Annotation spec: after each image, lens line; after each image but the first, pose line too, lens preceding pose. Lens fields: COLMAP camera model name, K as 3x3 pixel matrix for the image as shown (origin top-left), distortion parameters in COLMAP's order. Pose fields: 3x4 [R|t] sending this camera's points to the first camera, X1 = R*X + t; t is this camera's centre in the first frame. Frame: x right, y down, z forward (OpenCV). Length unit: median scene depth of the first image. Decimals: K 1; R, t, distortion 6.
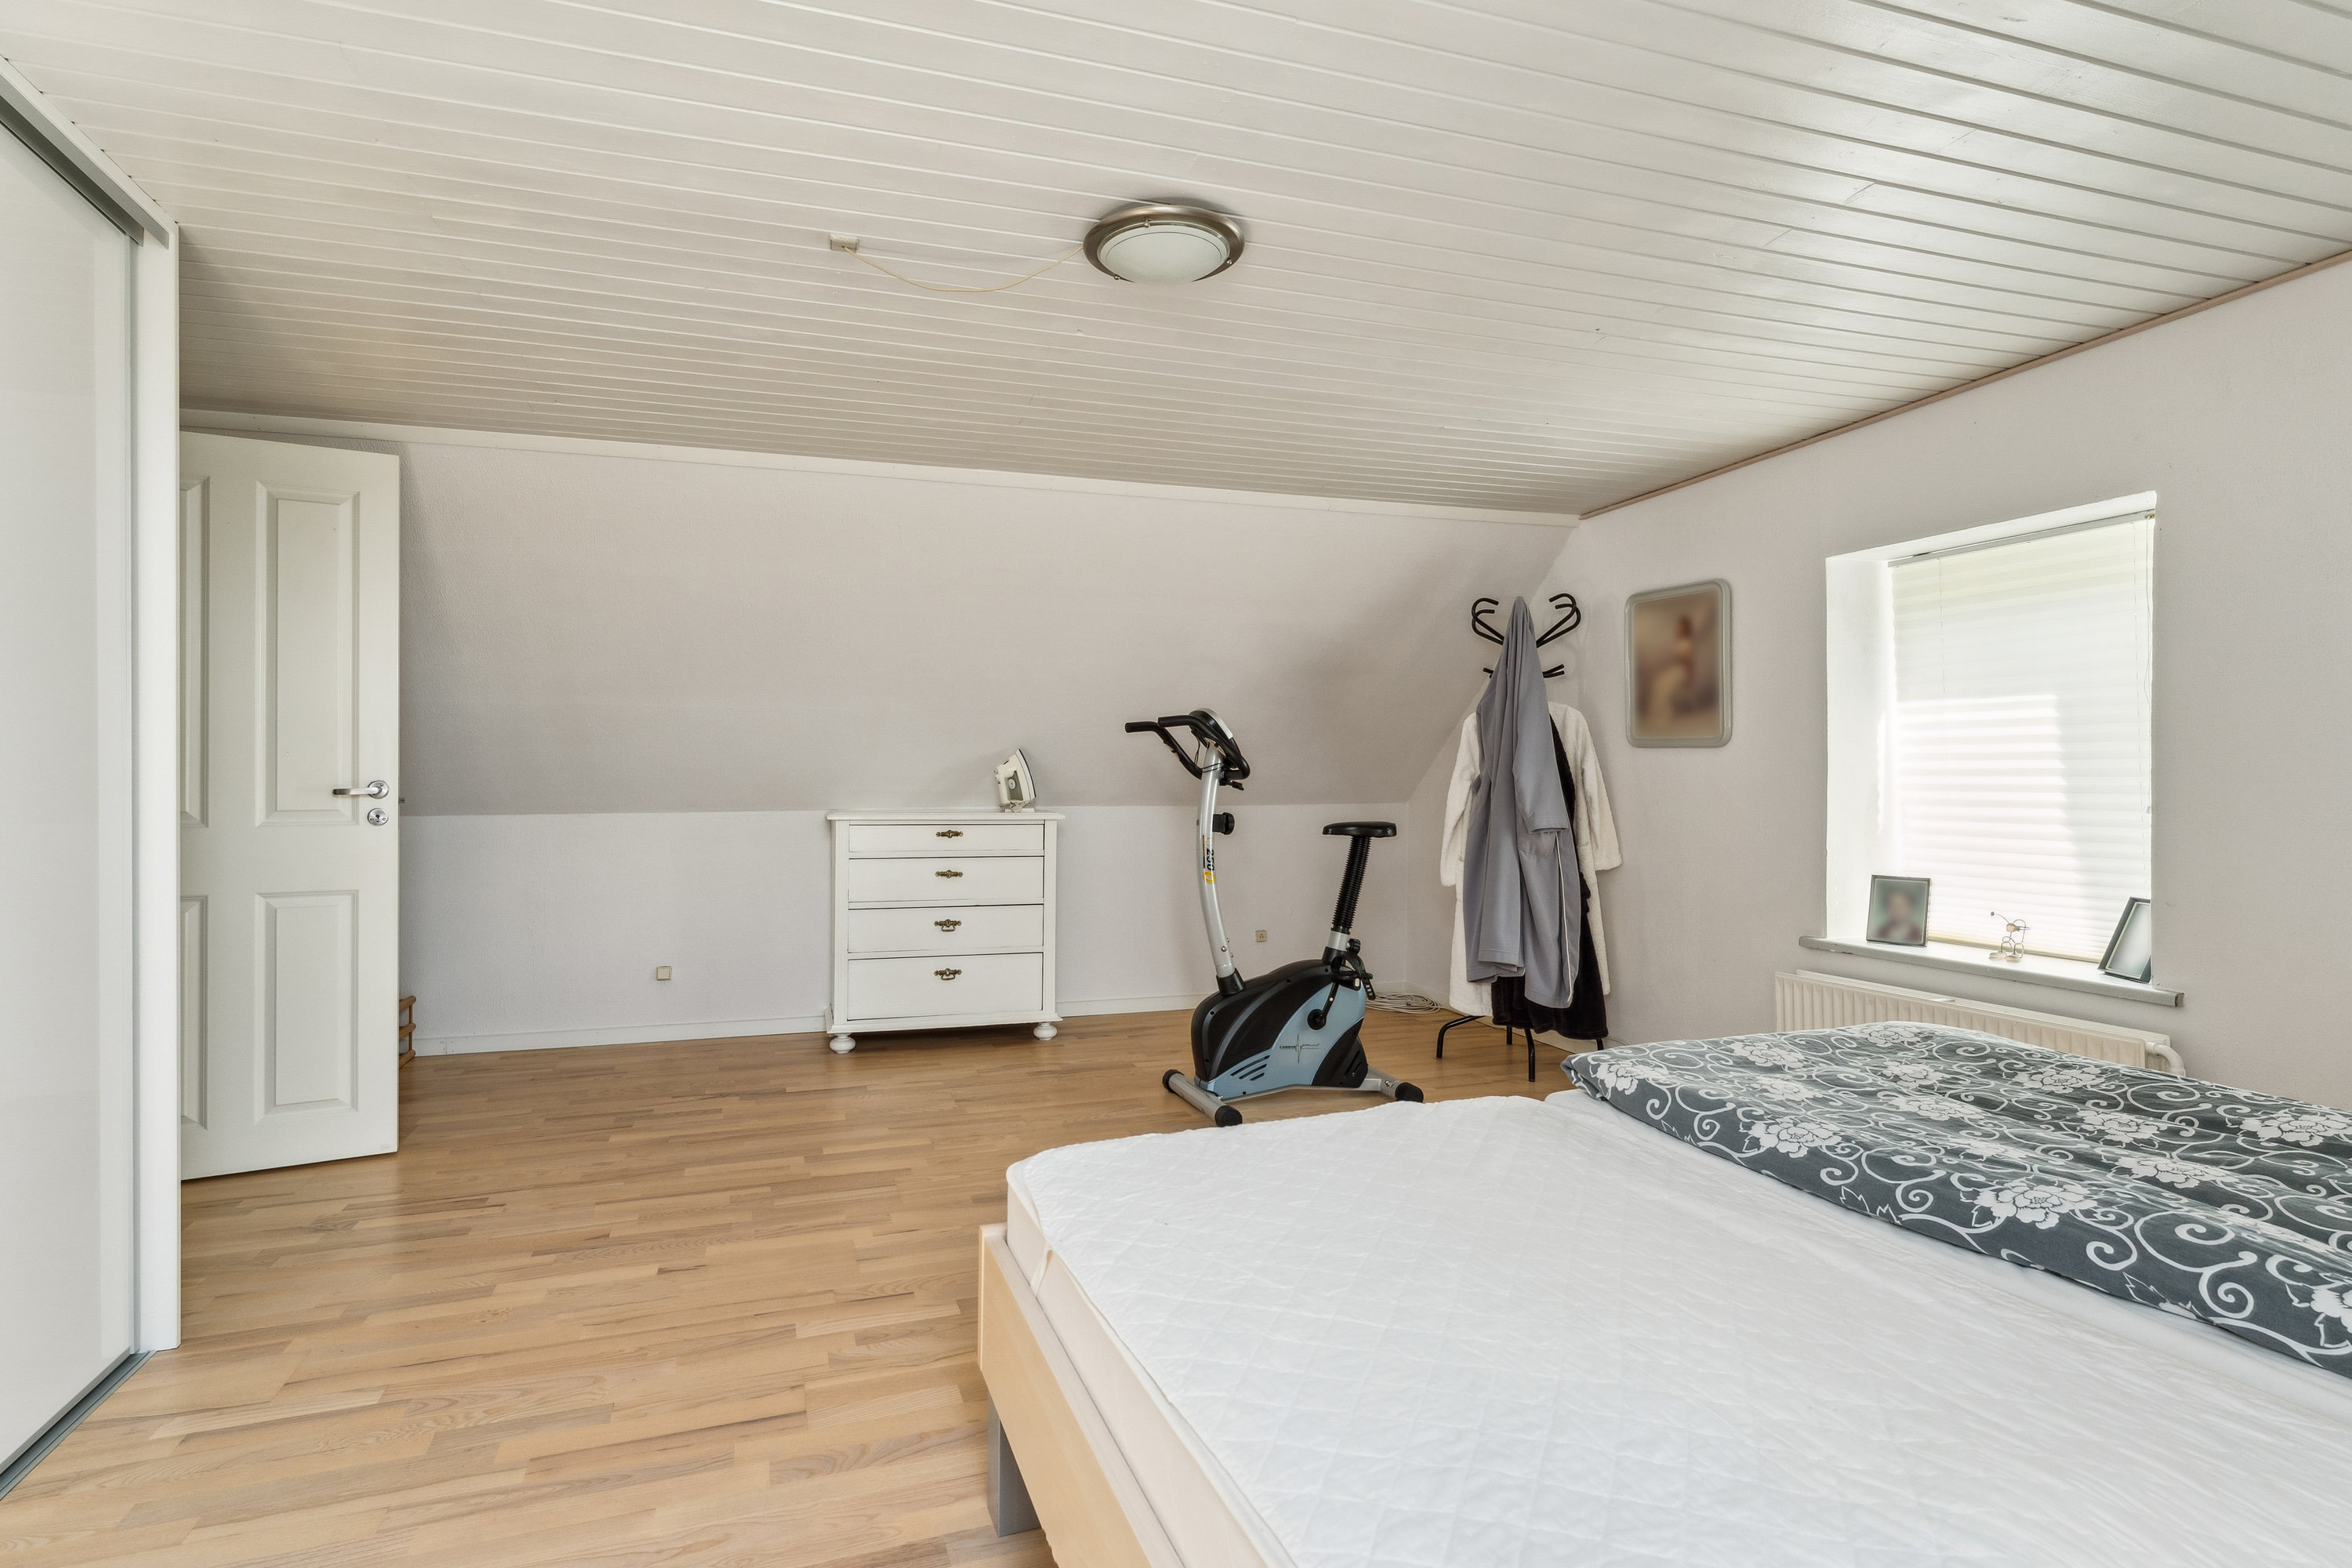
lens RADIAL K [[1214.8, 0, 1176.0], [0, 1214.8, 784.0], [0, 0, 1]] dist [-0.074084, -0.000025]
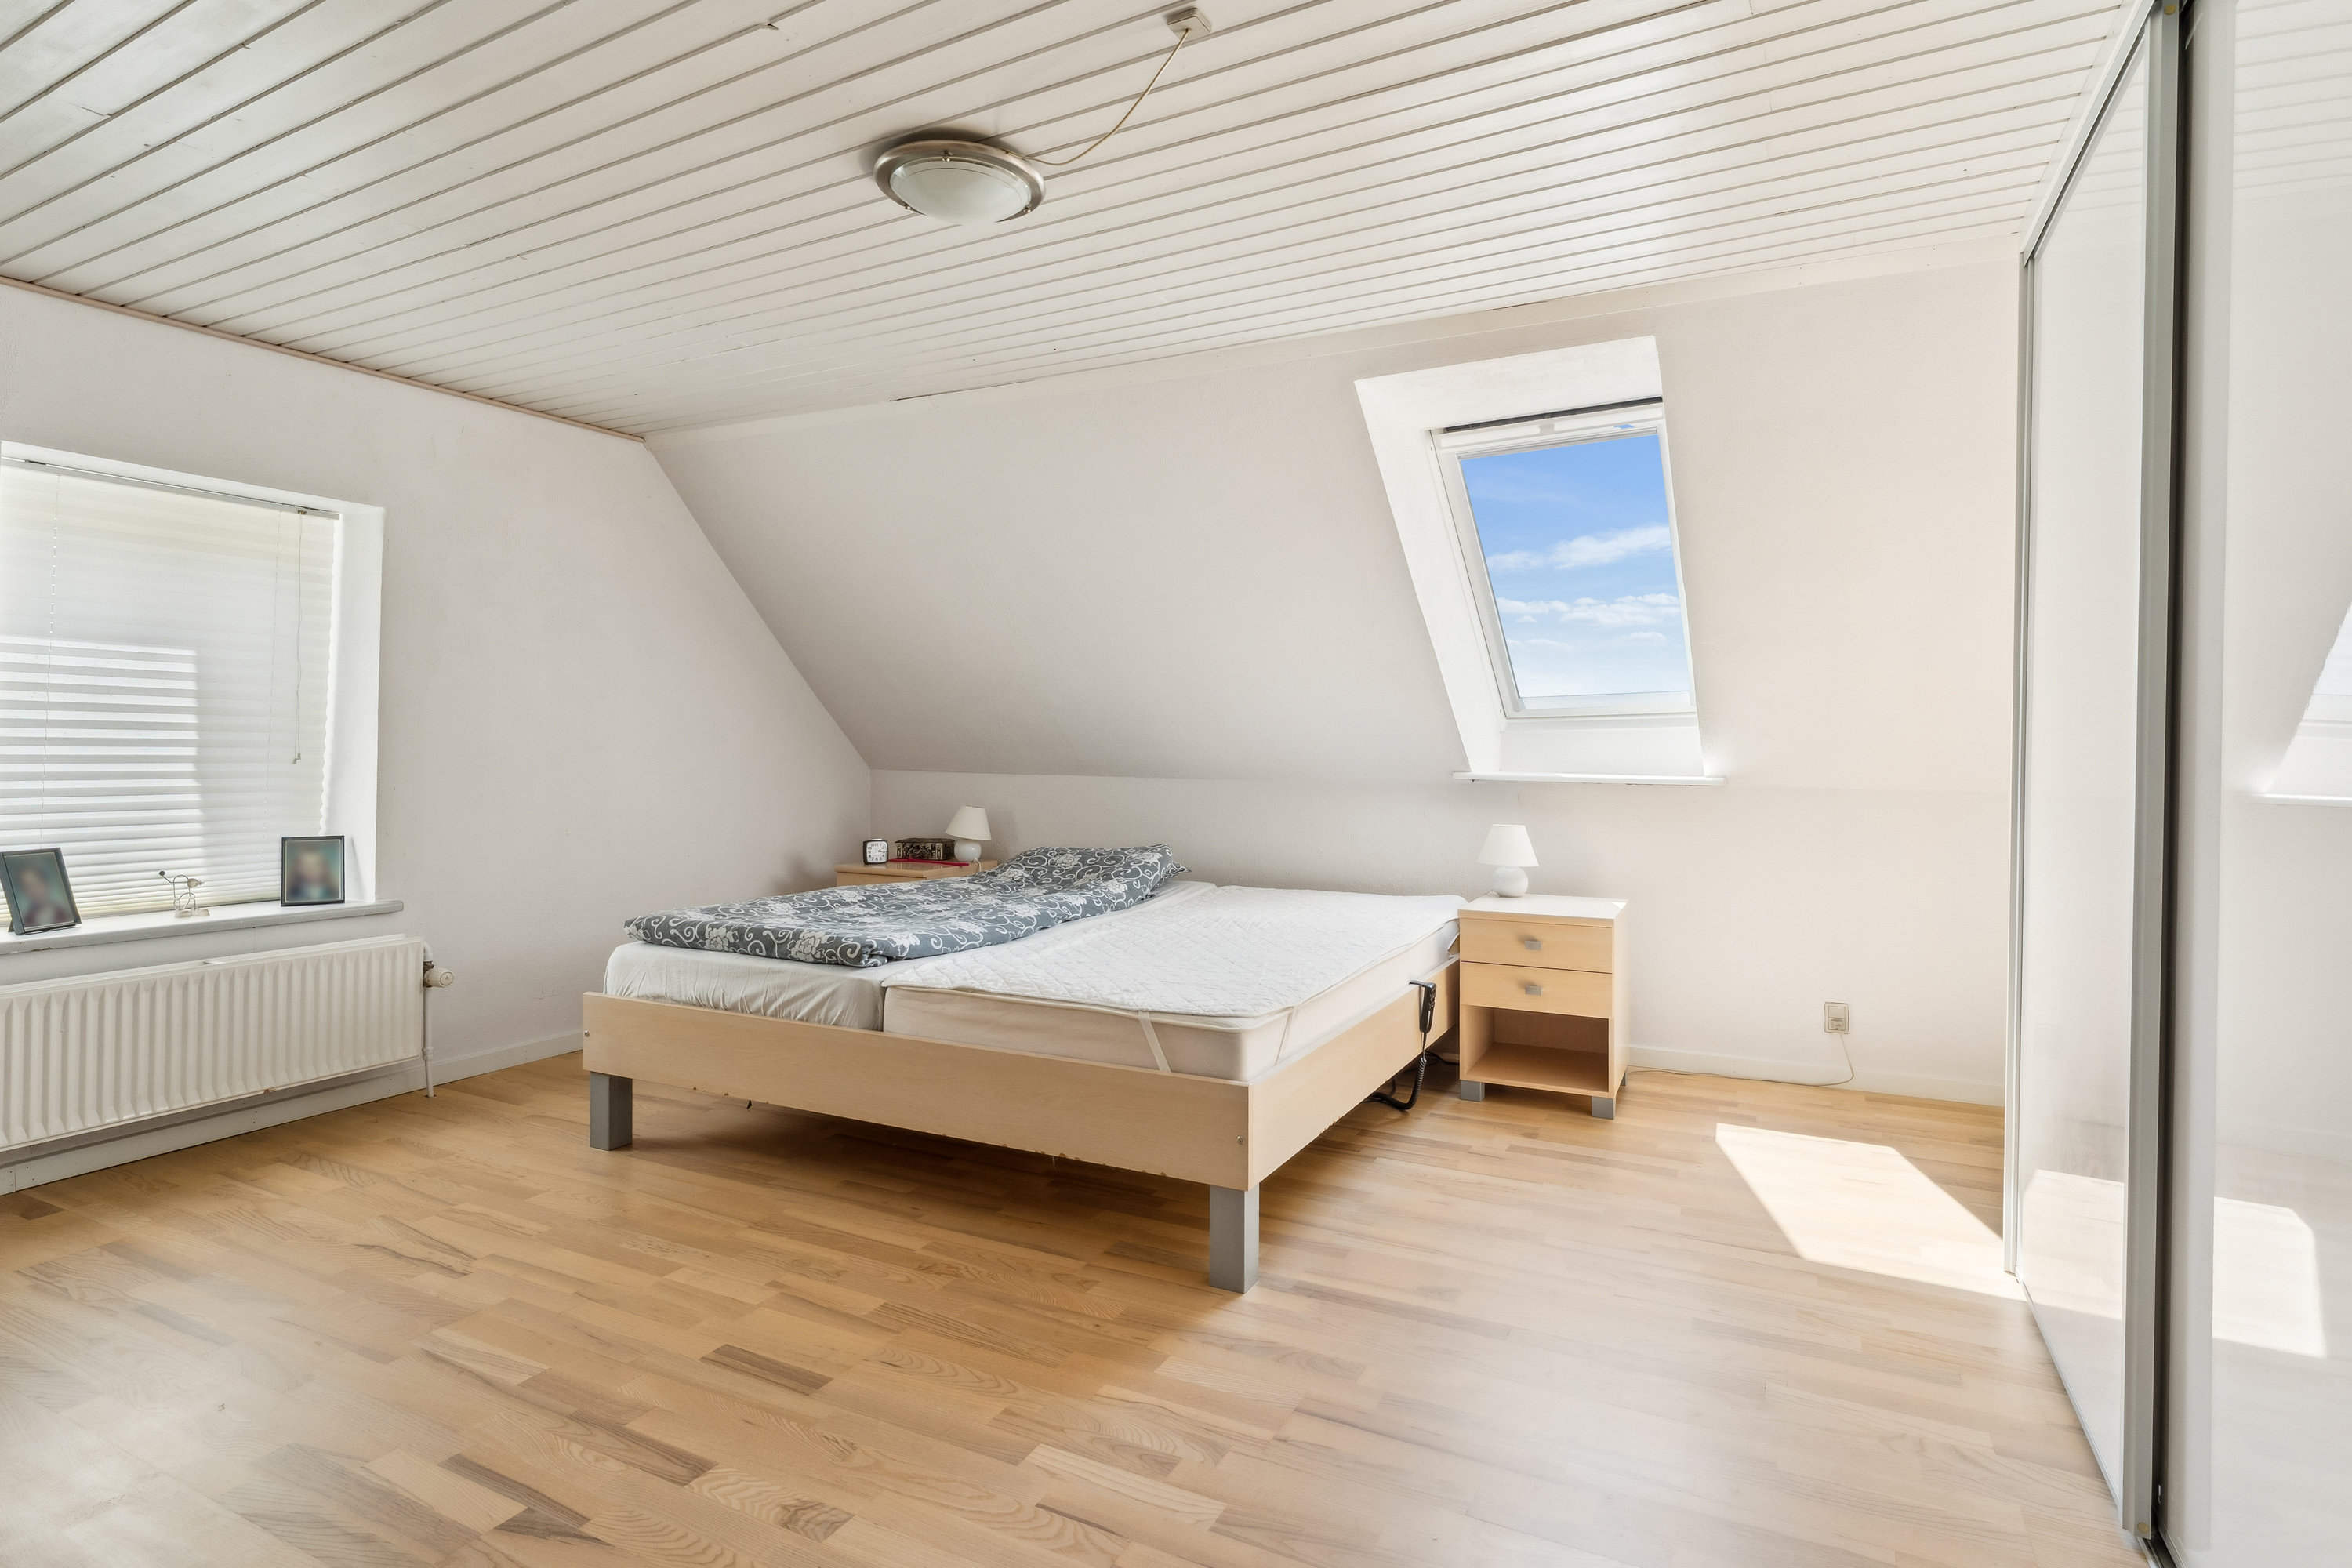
lens RADIAL K [[1191.2, 0, 1171.1], [0, 1191.2, 747.4], [0, 0, 1]] dist [-0.001447, -0.000647]
pose [[-0.692623, -0.015431, 0.721135, -0.823487], [-0.017652, 0.999834, 0.004440, -0.016572], [-0.721084, -0.009654, -0.692781, 1.534441]]
